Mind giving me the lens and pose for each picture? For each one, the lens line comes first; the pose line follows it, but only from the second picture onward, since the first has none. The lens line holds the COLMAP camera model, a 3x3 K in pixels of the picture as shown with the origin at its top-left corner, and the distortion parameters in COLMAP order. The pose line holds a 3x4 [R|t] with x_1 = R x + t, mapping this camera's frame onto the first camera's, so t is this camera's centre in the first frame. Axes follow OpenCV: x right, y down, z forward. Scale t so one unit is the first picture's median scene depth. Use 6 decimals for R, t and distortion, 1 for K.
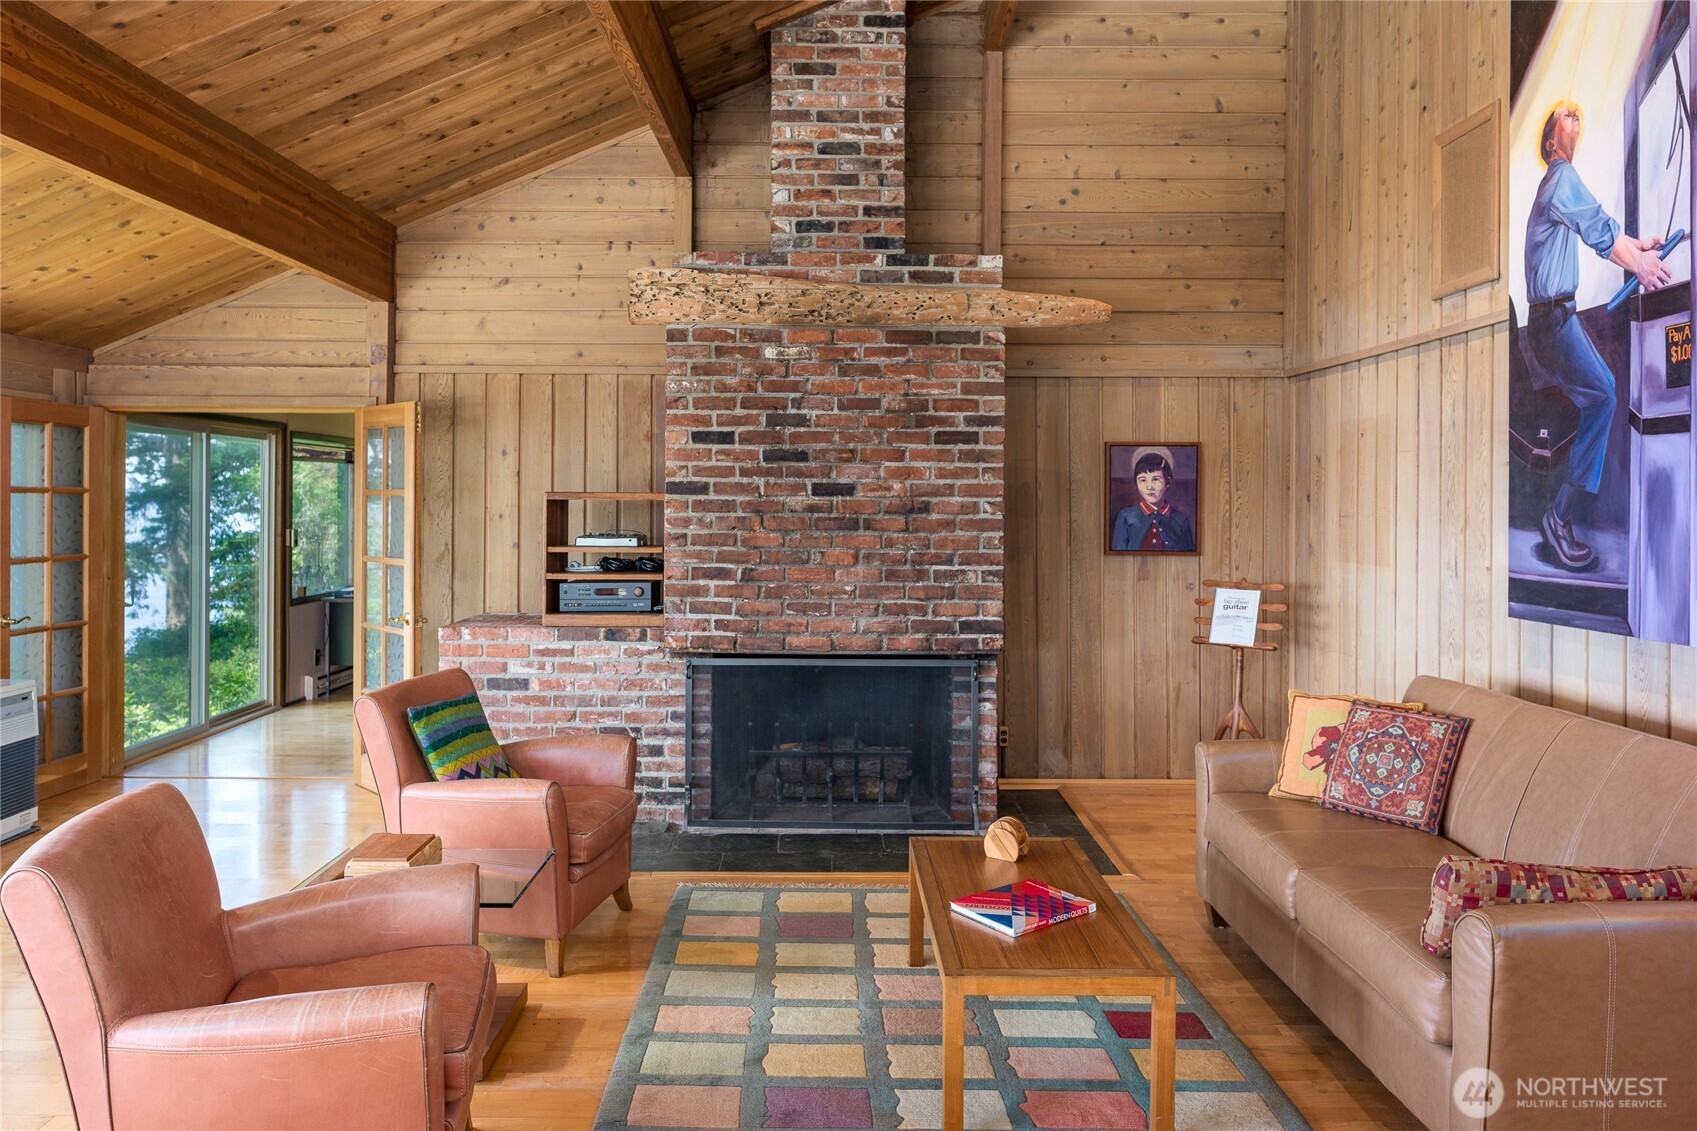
lens RADIAL K [[1122.1, 0, 845.5], [0, 1122.1, 499.4], [0, 0, 1]] dist [-0.000966, -0.000089]
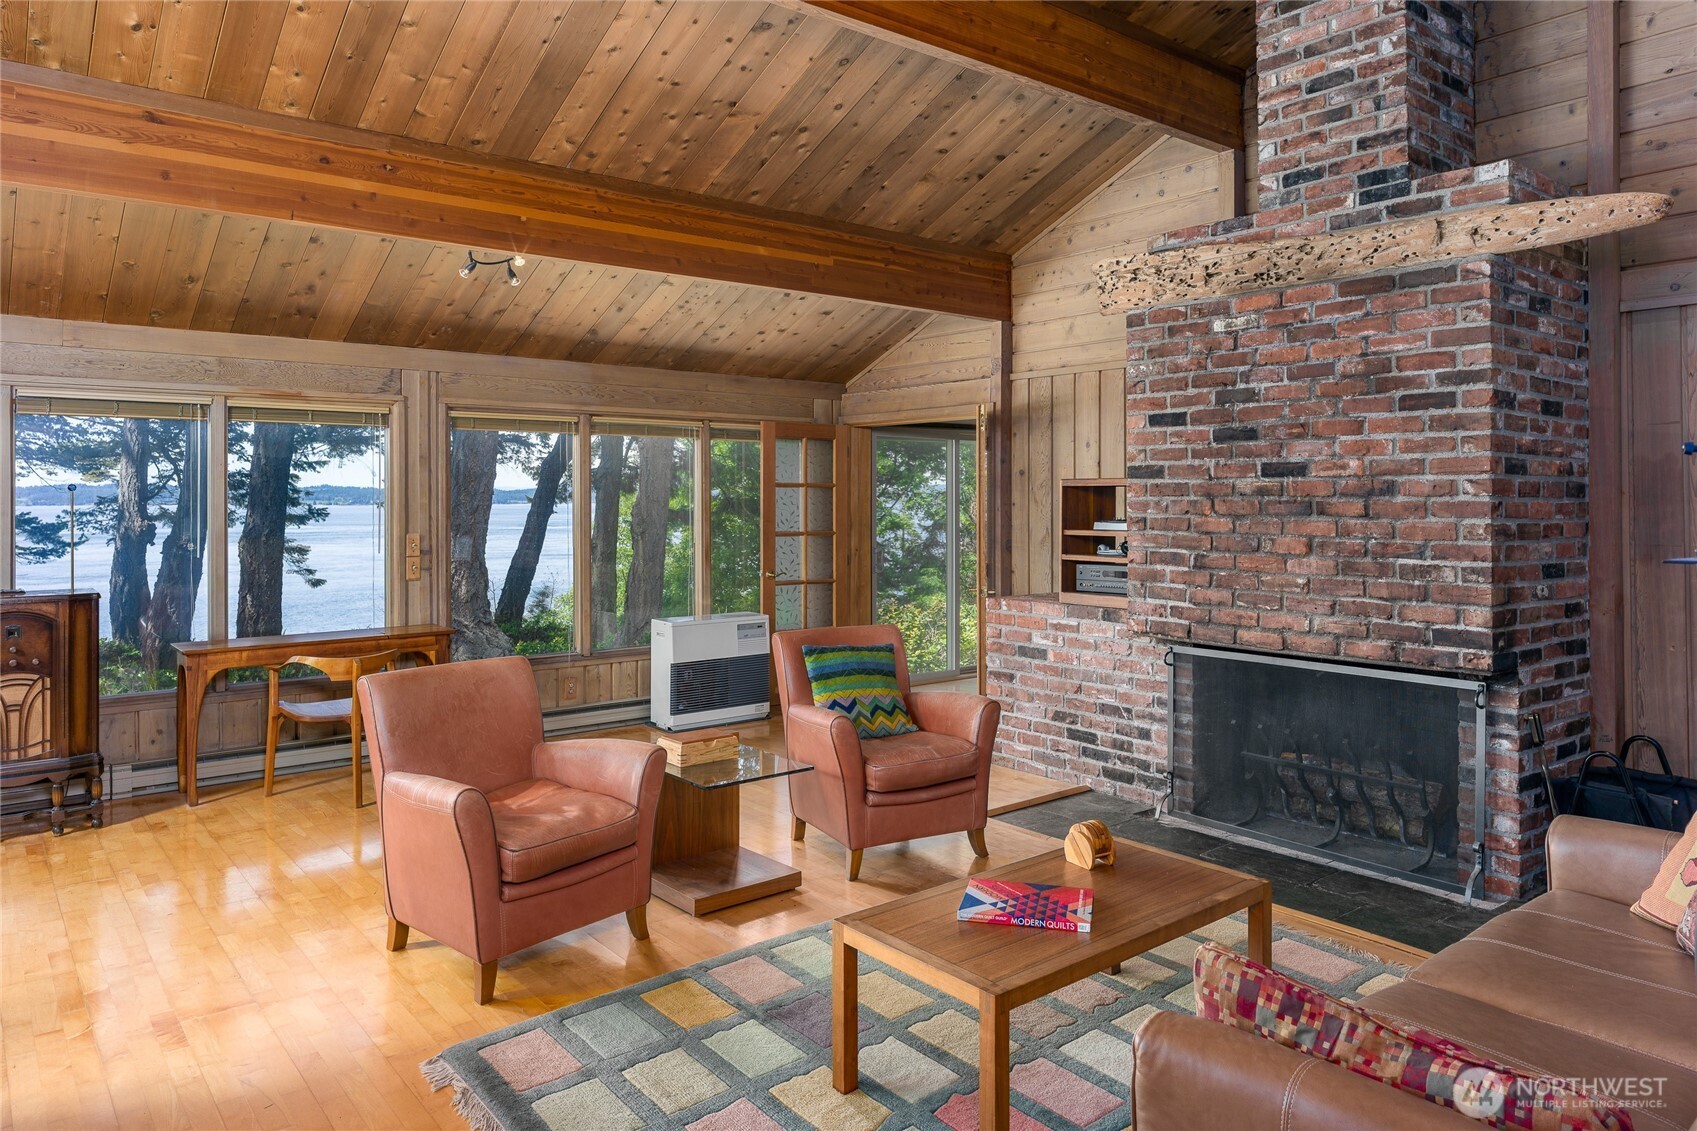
lens RADIAL K [[1105.7, 0, 850.9], [0, 1105.7, 493.1], [0, 0, 1]] dist [-0.000100, 0.000471]
pose [[0.629080, -0.010226, -0.777273, 0.455855], [0.005217, 0.999946, -0.008934, 0.015916], [0.777323, 0.001565, 0.629100, 0.177271]]
